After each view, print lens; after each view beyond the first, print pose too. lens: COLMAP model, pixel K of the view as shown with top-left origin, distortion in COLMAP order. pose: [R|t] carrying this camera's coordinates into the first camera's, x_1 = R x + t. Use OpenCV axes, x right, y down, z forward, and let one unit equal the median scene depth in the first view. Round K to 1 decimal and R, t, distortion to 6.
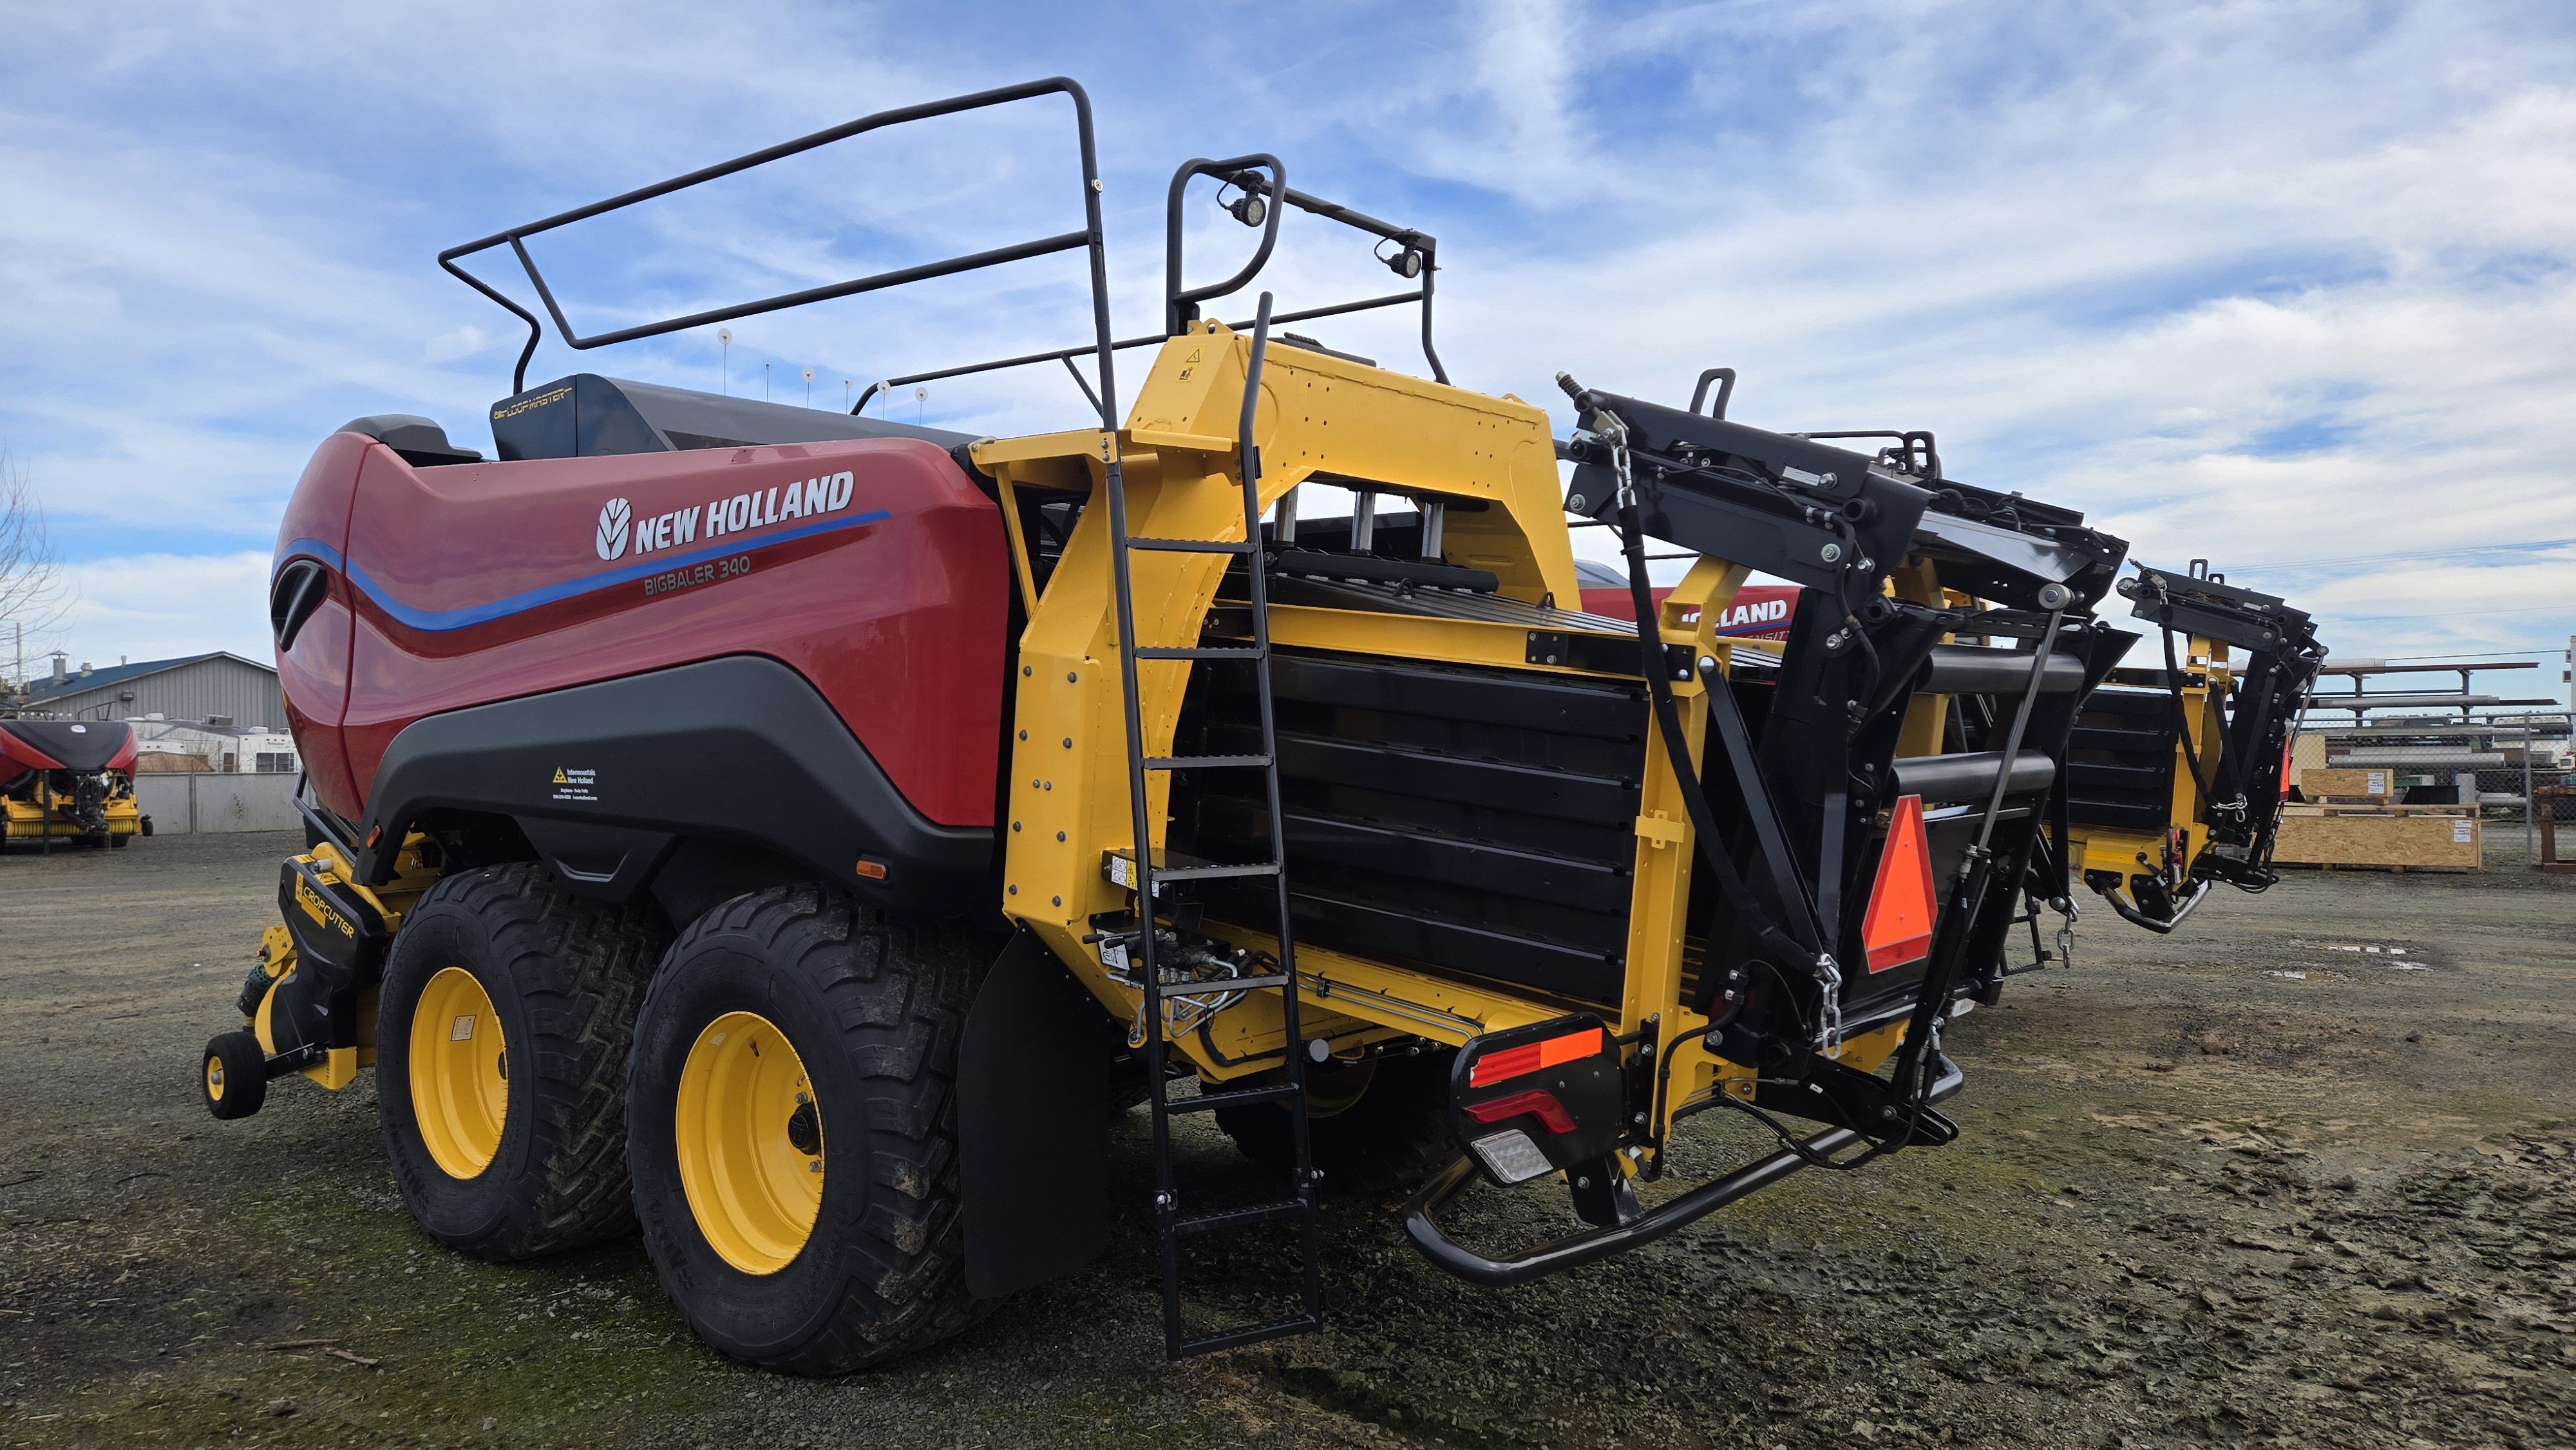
lens RADIAL K [[1675.4, 0, 1243.1], [0, 1675.4, 735.9], [0, 0, 1]] dist [0.078541, -0.075189]
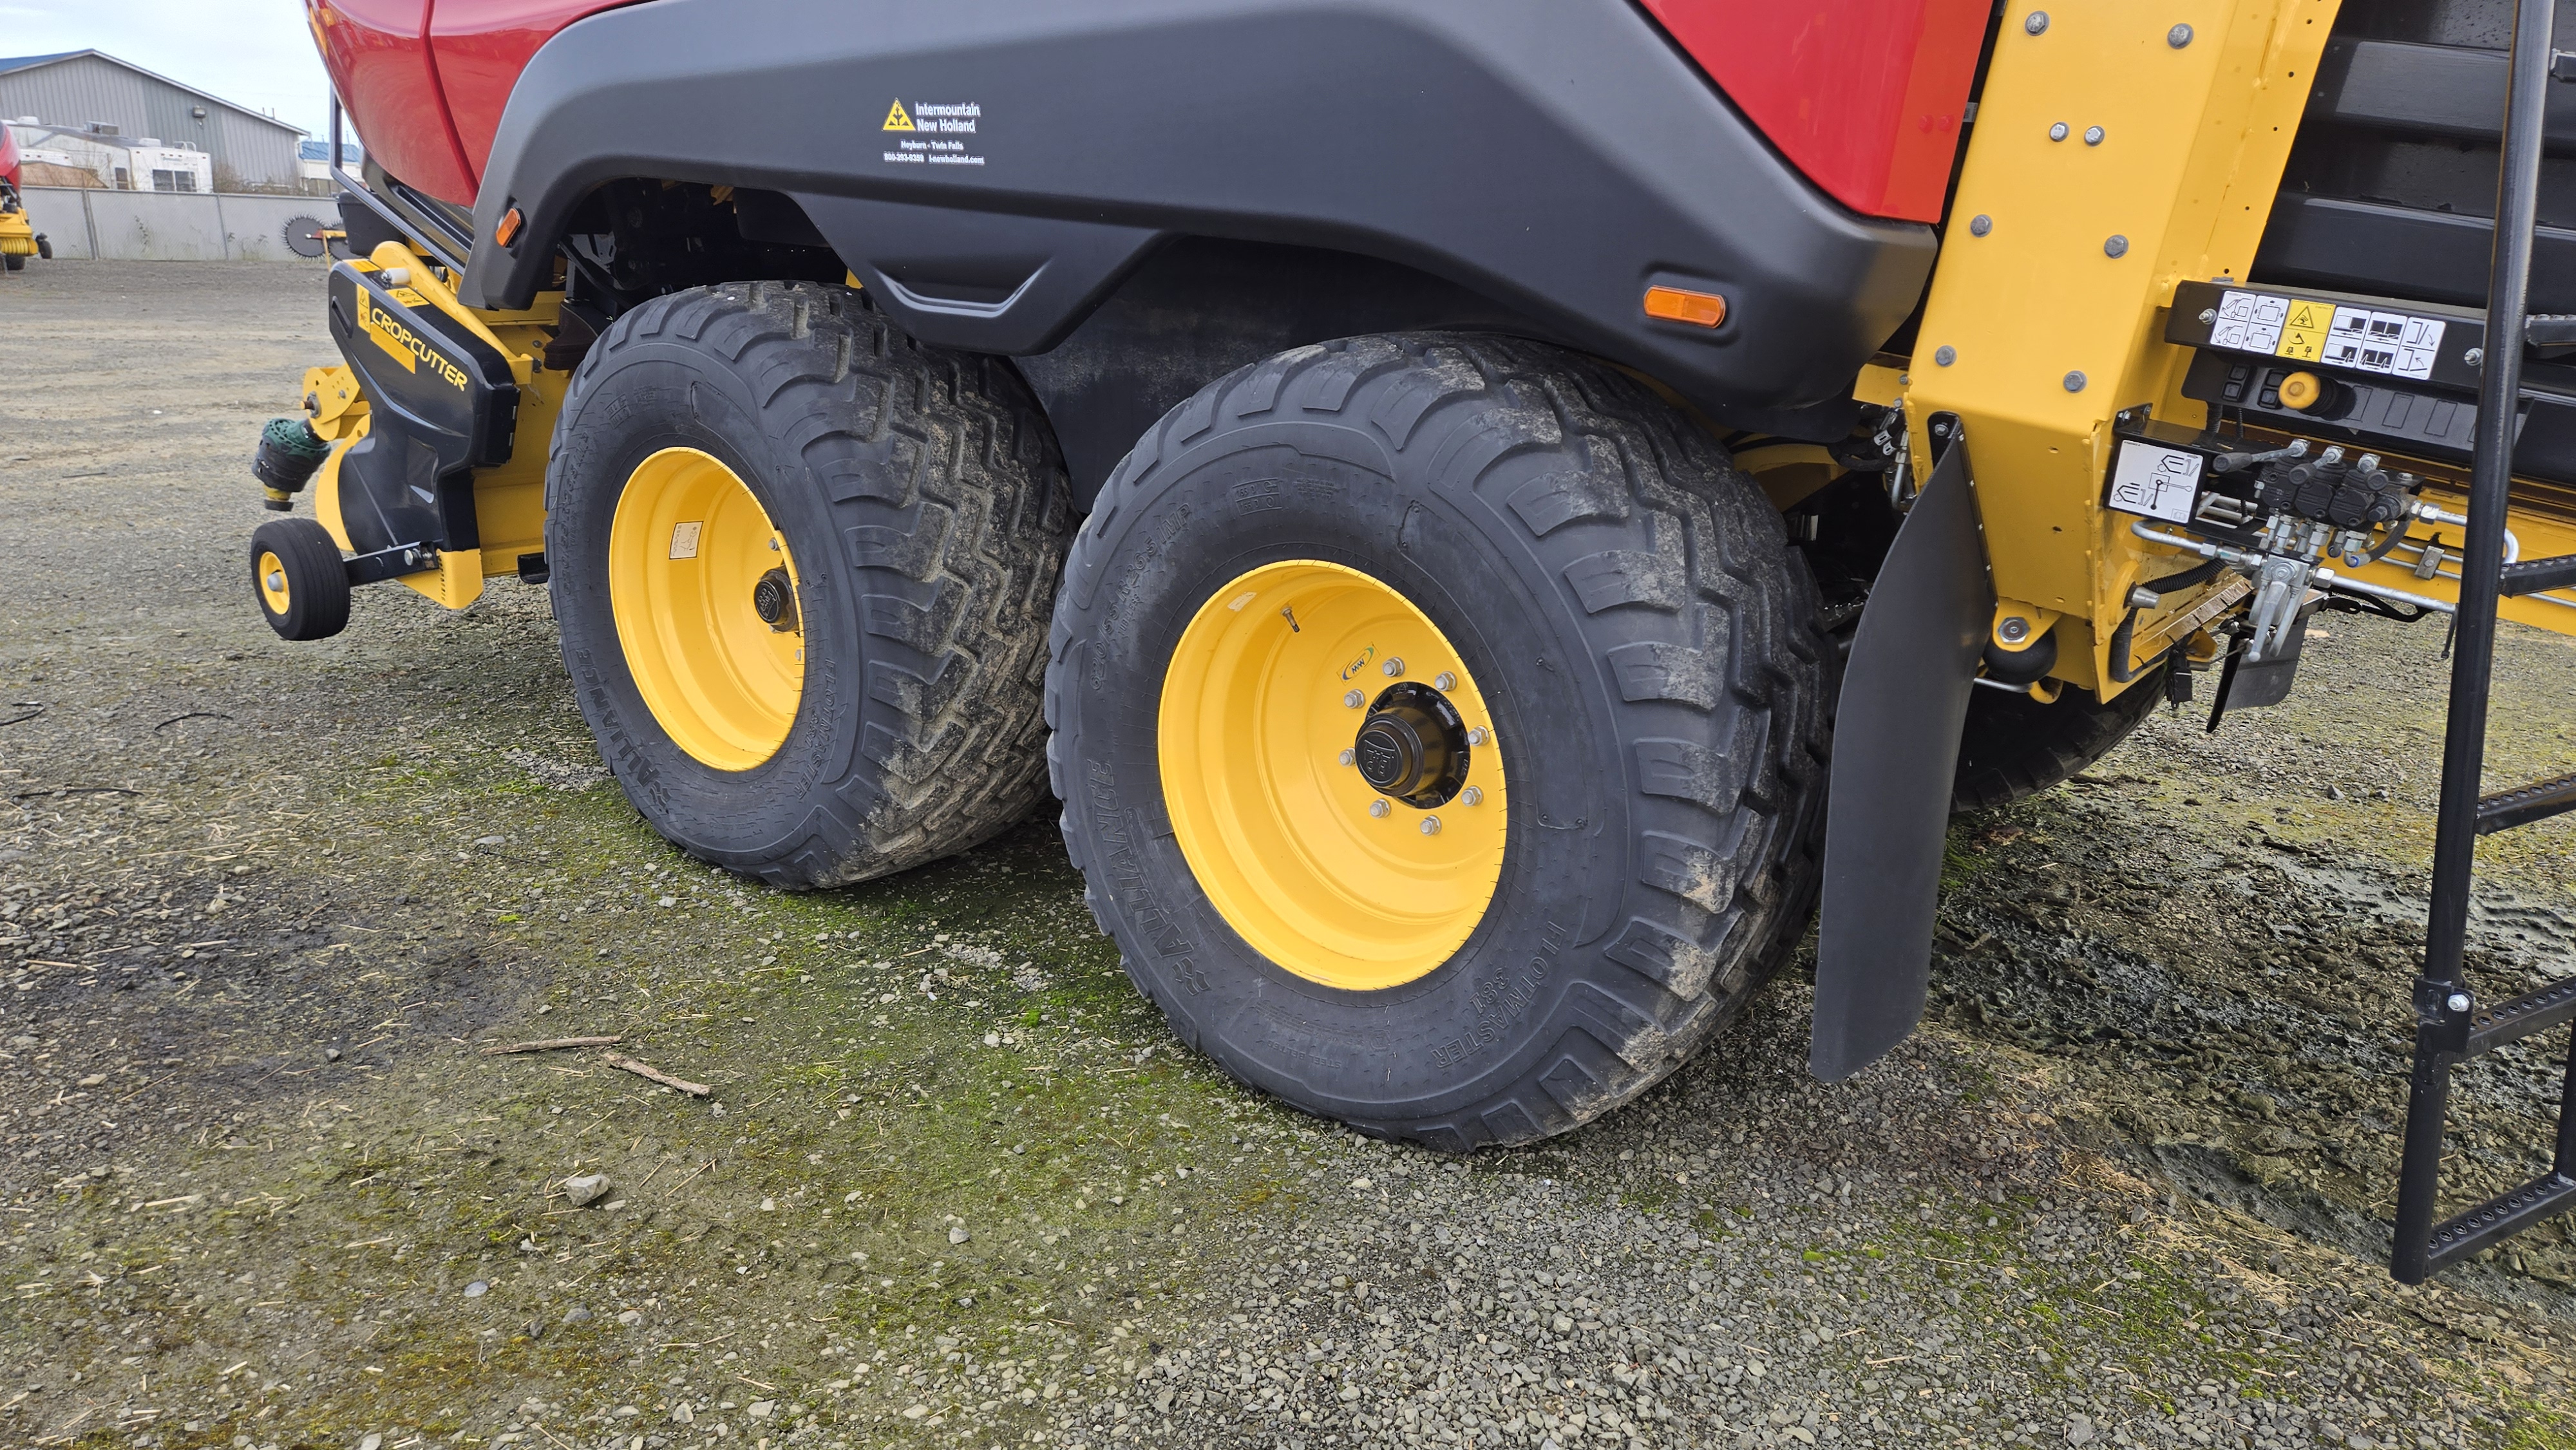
lens RADIAL K [[1688.4, 0, 1285.9], [0, 1688.4, 746.8], [0, 0, 1]] dist [0.081023, -0.073296]
pose [[0.998249, 0.032405, 0.049492, -0.273436], [-0.045643, 0.954130, 0.295892, 0.045449], [-0.037633, -0.297633, 0.953938, 0.361140]]
